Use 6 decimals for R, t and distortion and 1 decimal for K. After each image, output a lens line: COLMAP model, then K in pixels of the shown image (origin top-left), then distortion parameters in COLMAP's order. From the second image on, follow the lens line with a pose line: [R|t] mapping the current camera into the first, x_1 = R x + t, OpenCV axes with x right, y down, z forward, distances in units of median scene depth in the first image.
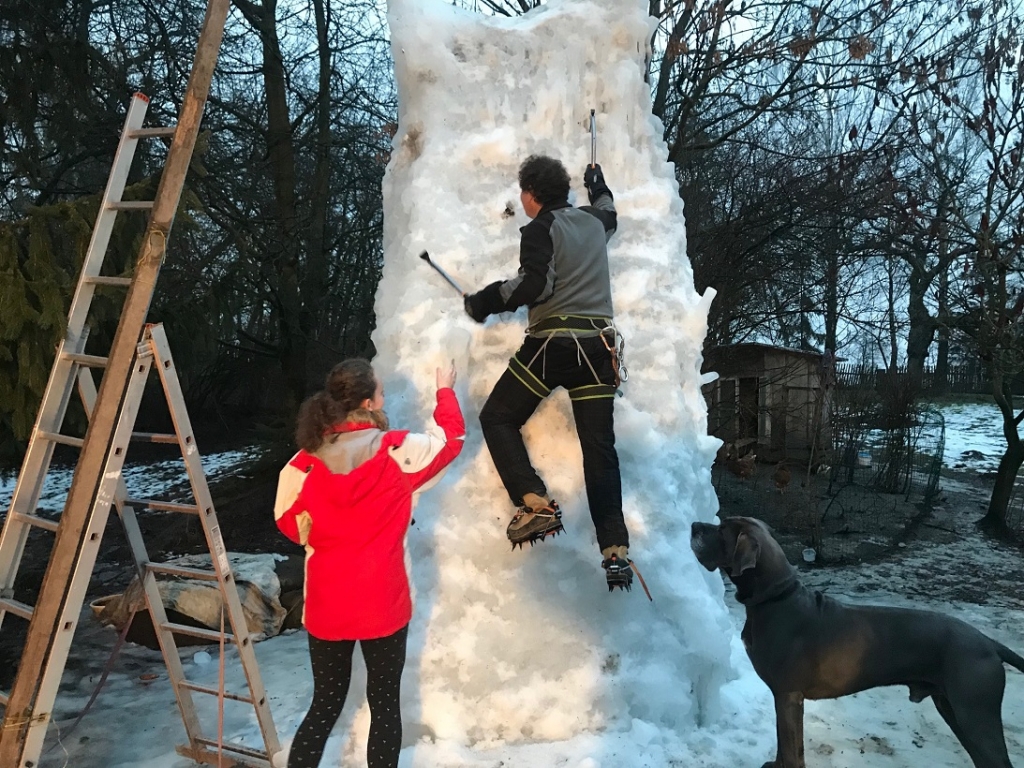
lens RADIAL K [[841.0, 0, 519.4], [0, 841.0, 383.9], [0, 0, 1]] dist [0.057042, -0.081570]
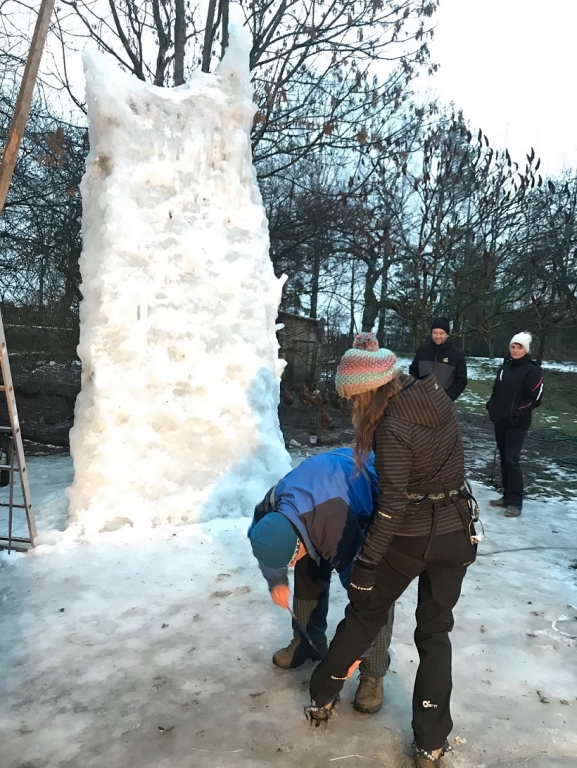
lens RADIAL K [[630.8, 0, 289.8], [0, 630.8, 389.4], [0, 0, 1]] dist [0.057042, -0.081570]
pose [[0.946562, 0.017878, 0.322027, -0.171257], [-0.043565, 0.996399, 0.072738, 0.026683], [-0.319567, -0.082881, 0.943932, -0.242014]]
